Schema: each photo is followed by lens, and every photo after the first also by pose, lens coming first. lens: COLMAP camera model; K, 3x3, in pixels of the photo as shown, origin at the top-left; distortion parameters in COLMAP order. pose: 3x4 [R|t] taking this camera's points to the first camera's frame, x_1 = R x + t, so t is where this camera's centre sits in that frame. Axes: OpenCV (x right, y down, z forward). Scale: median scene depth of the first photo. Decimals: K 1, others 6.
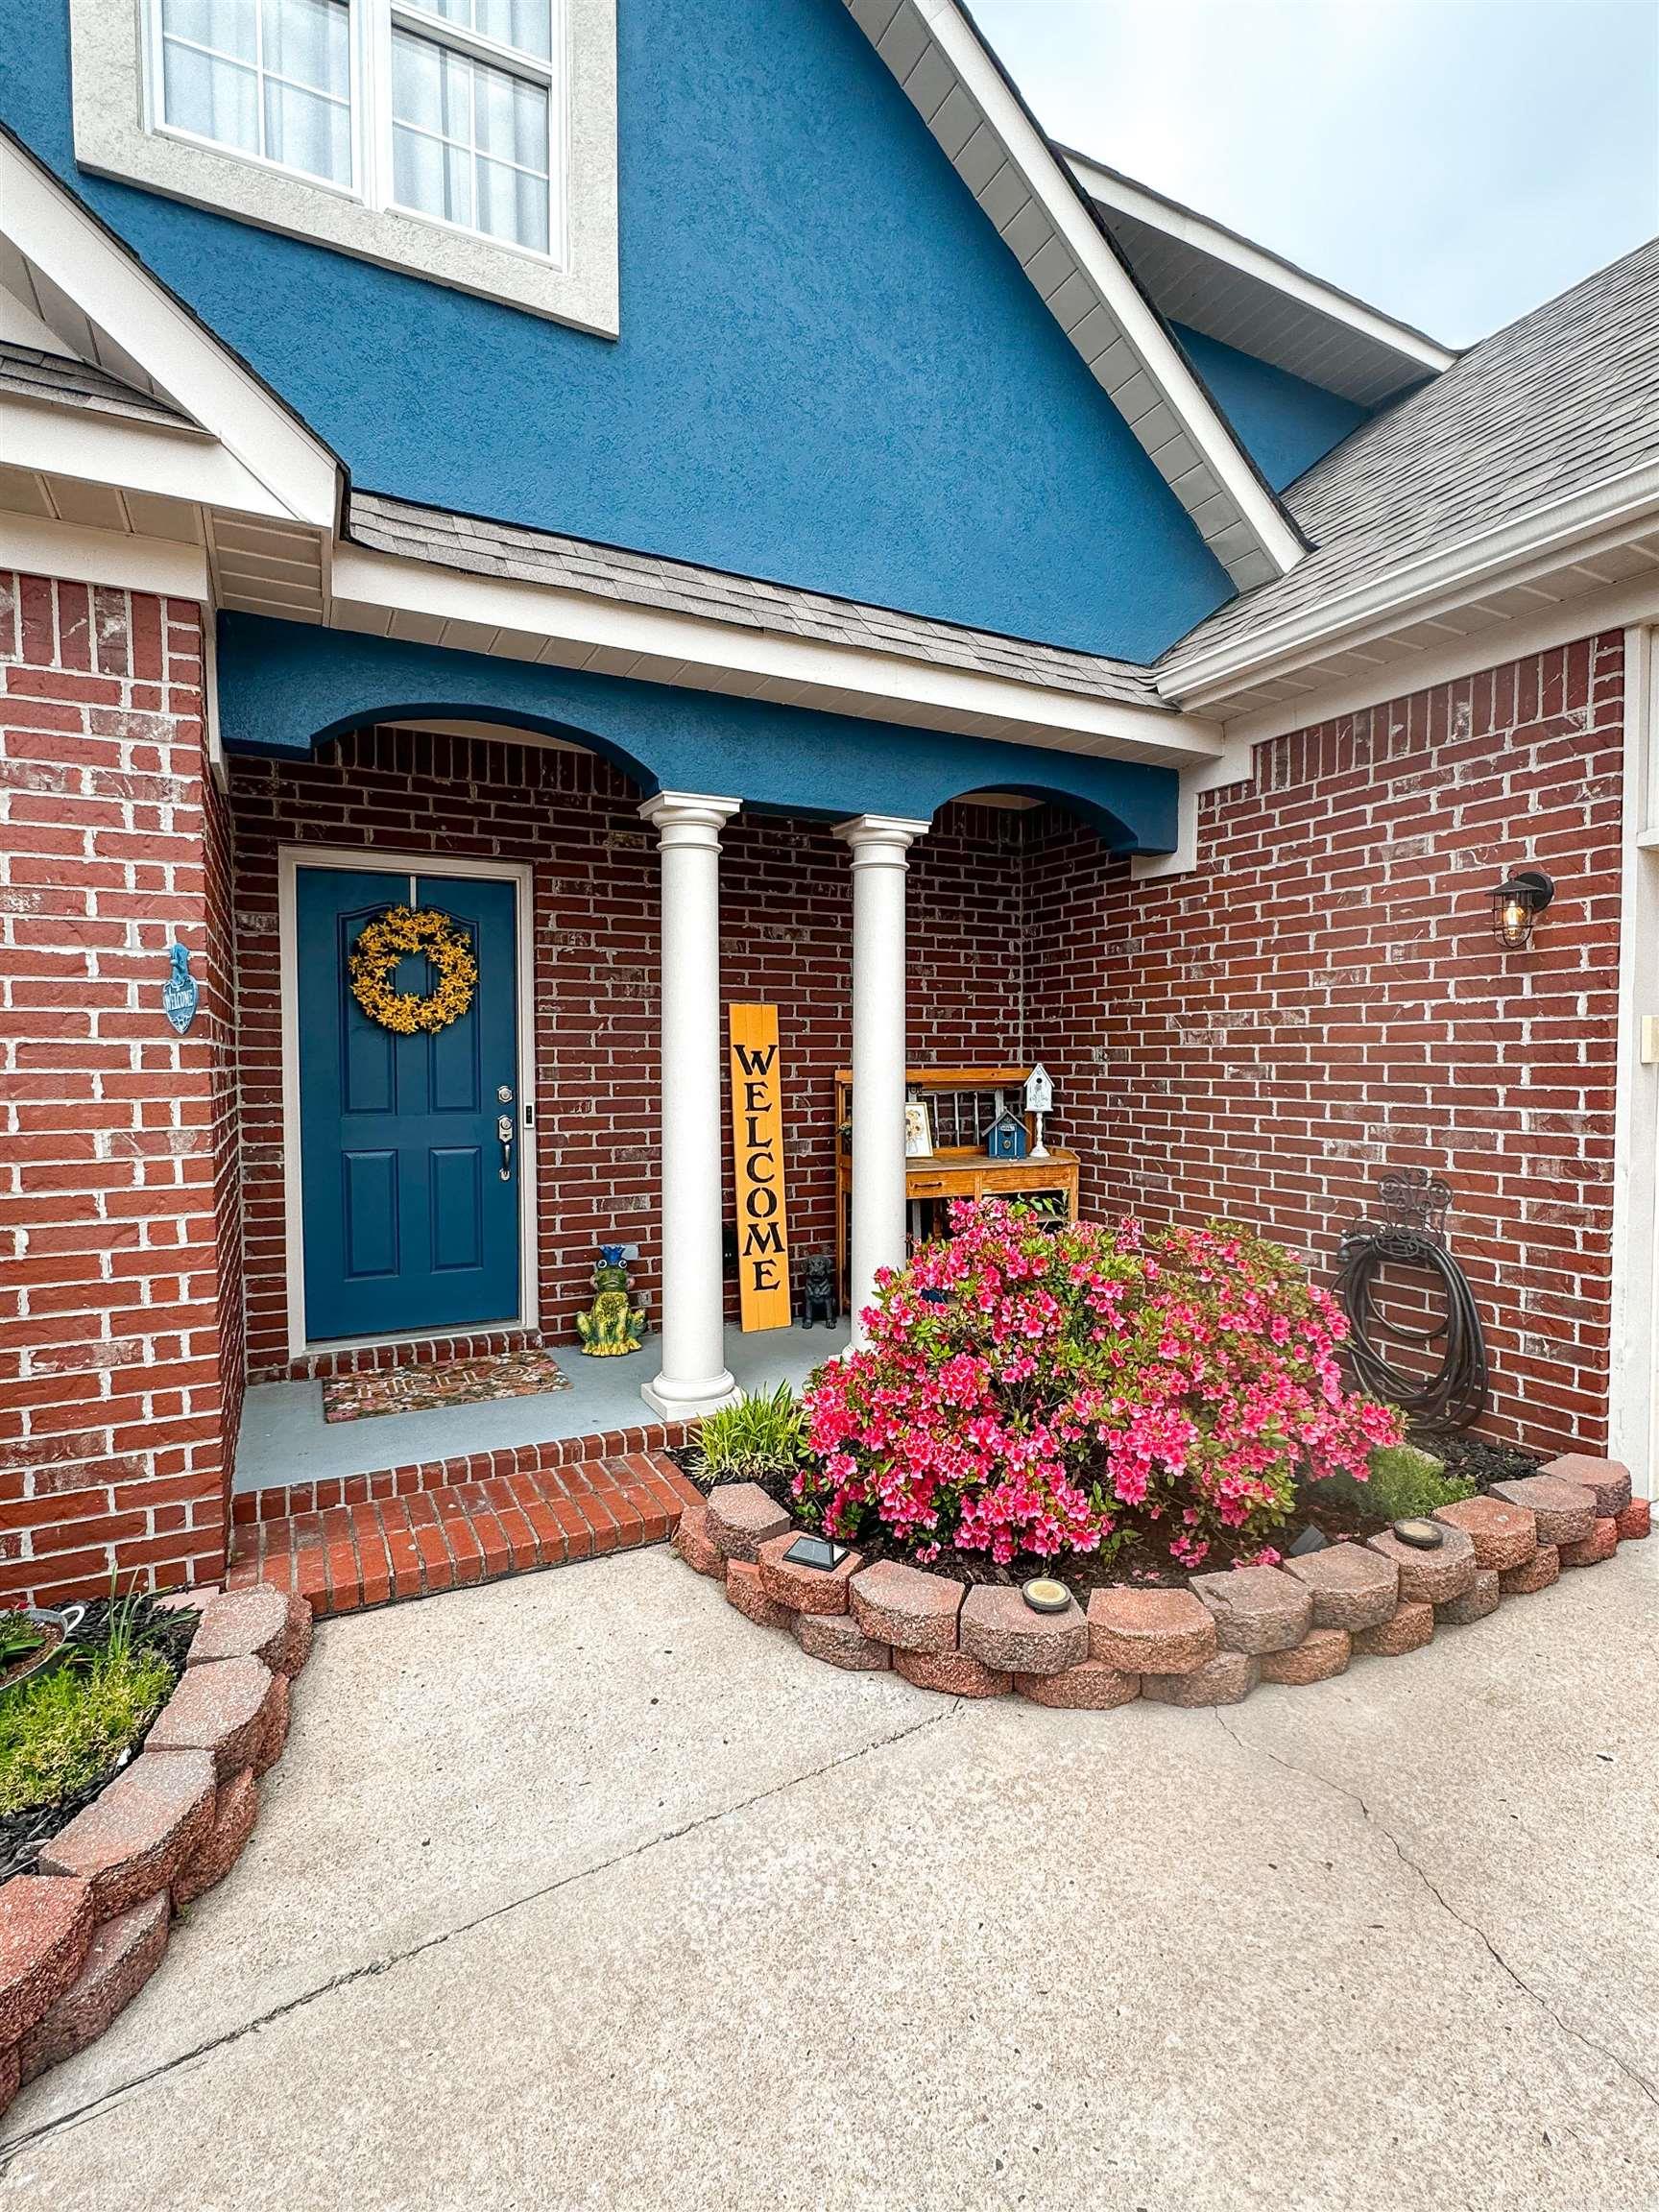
lens RADIAL K [[1038.3, 0, 829.5], [0, 1038.3, 1106.0], [0, 0, 1]] dist [-0.002294, -0.000263]
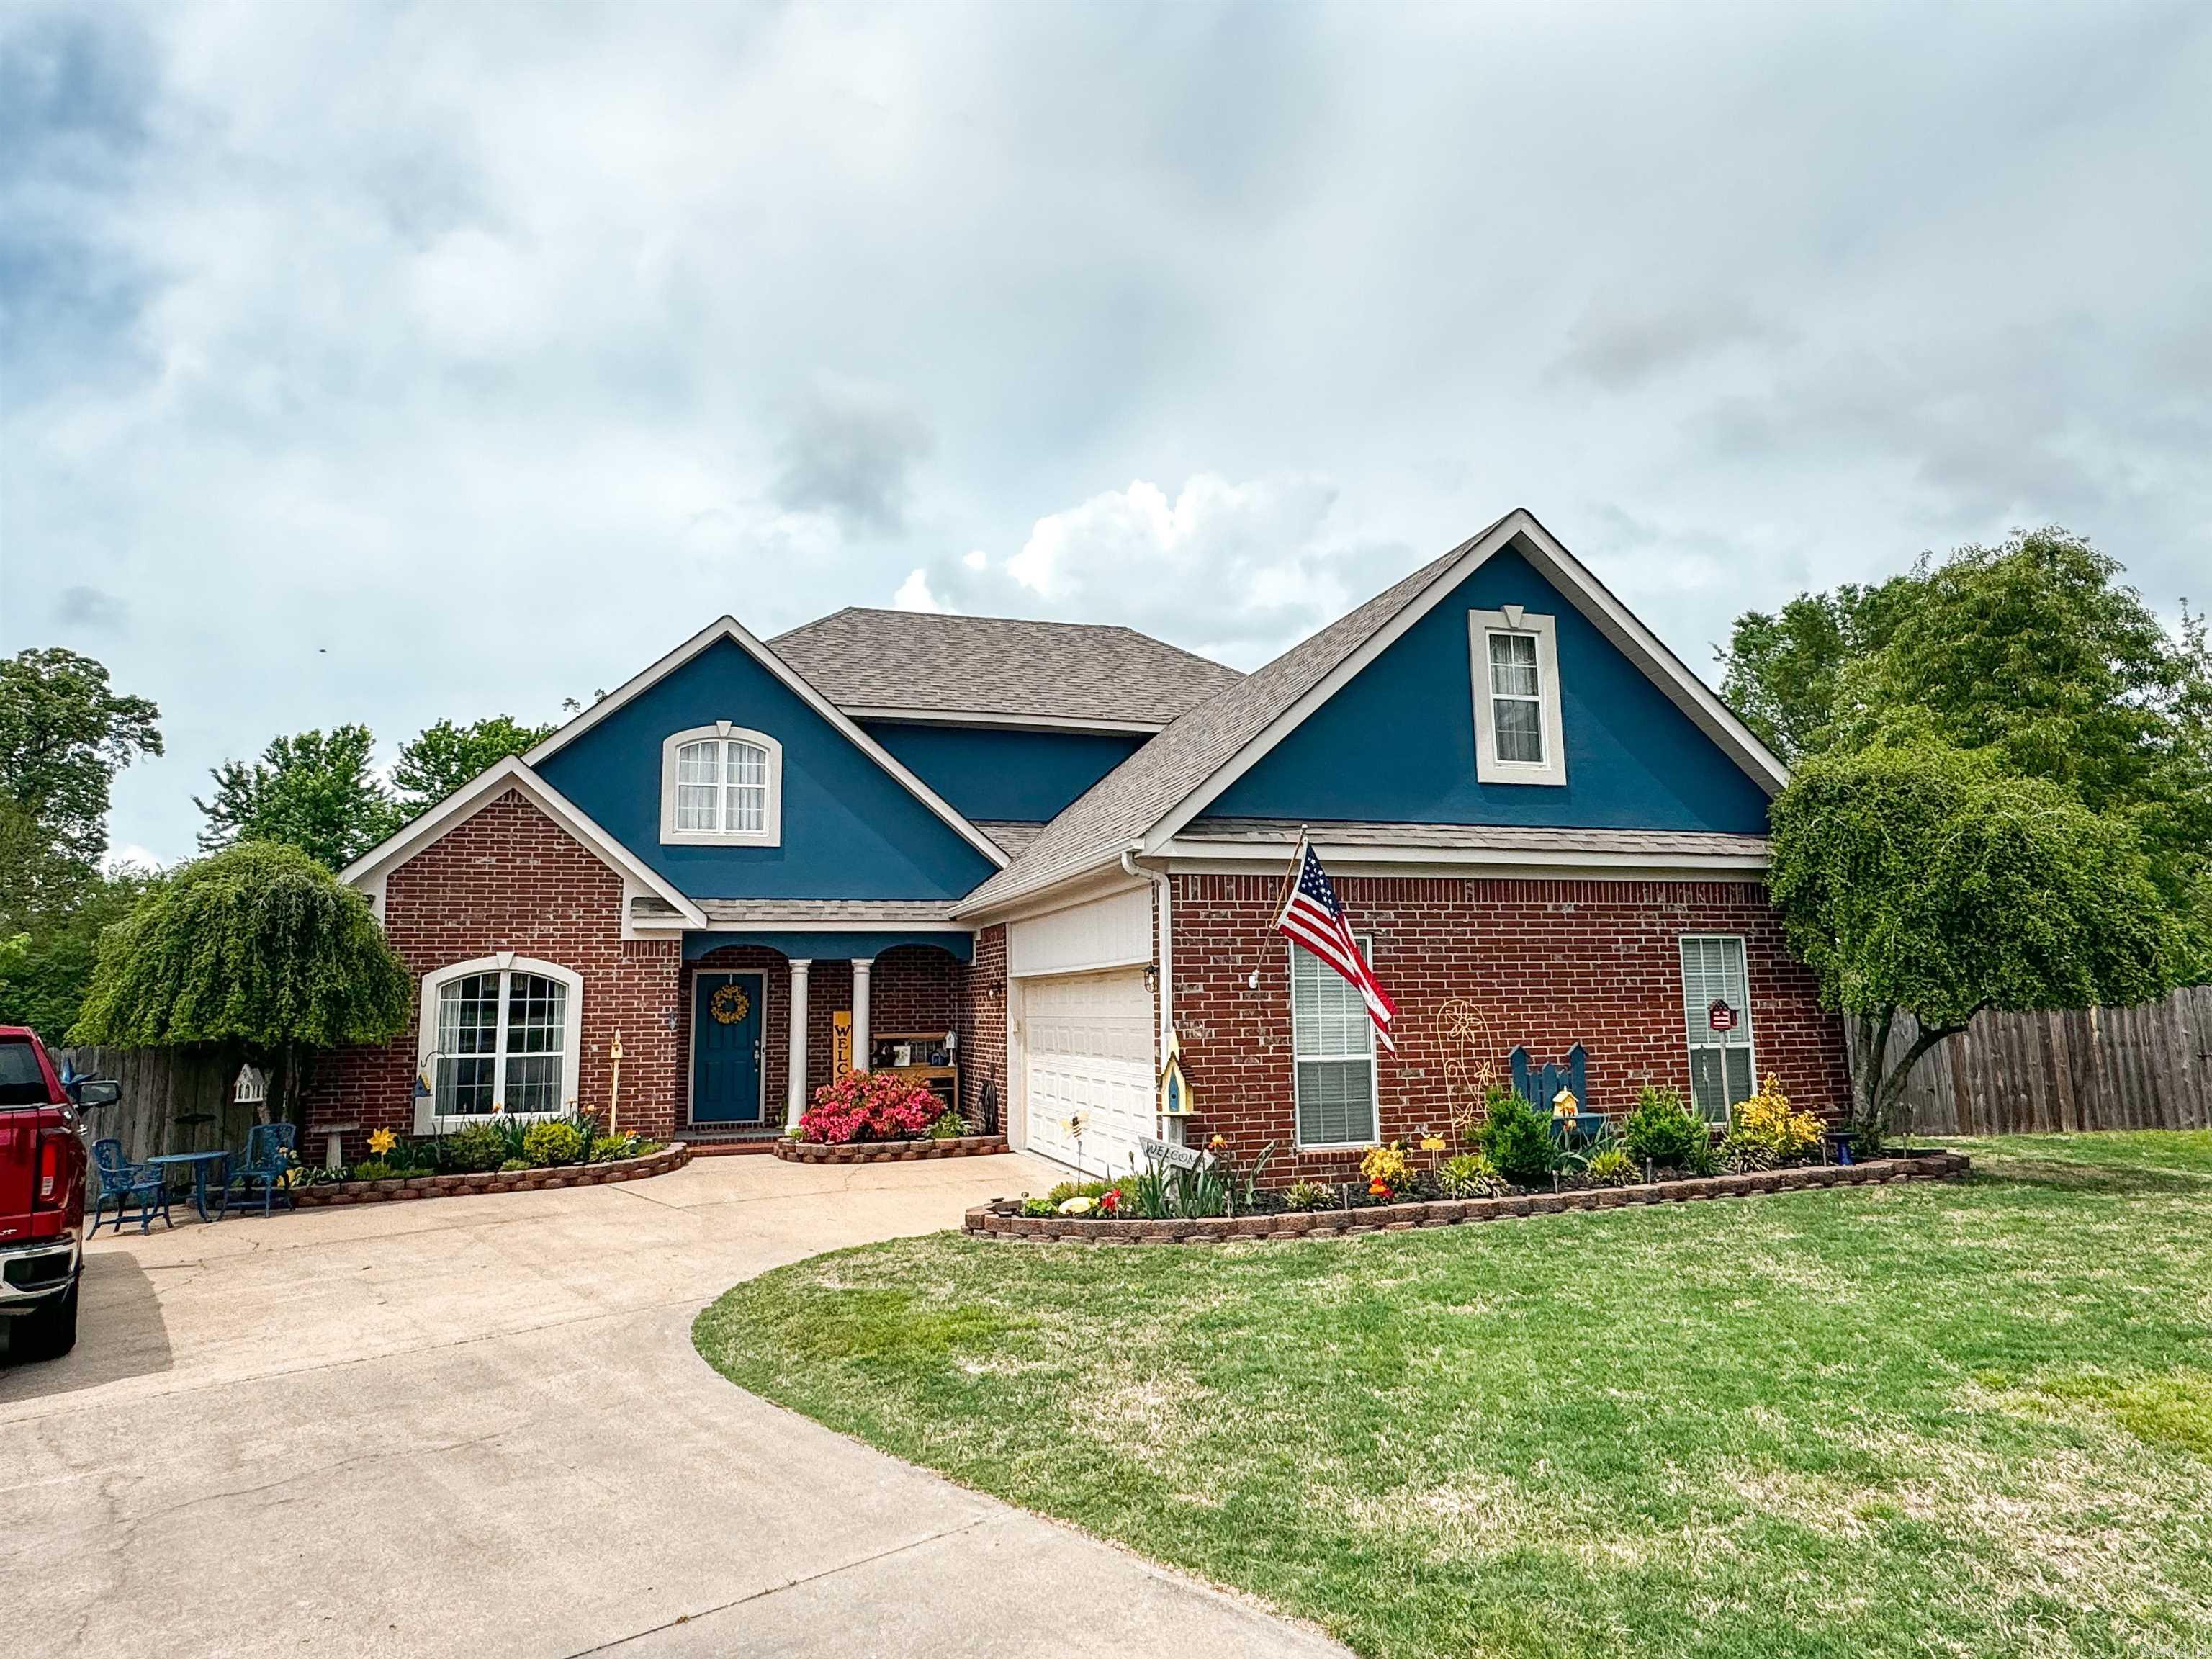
lens RADIAL K [[1311.7, 0, 1106.0], [0, 1311.7, 829.5], [0, 0, 1]] dist [-0.002114, -0.000141]
pose [[0.985356, -0.037683, -0.166295, 1.503151], [0.006607, 0.982980, -0.183596, 0.093174], [0.170383, 0.179808, 0.968834, -2.949028]]
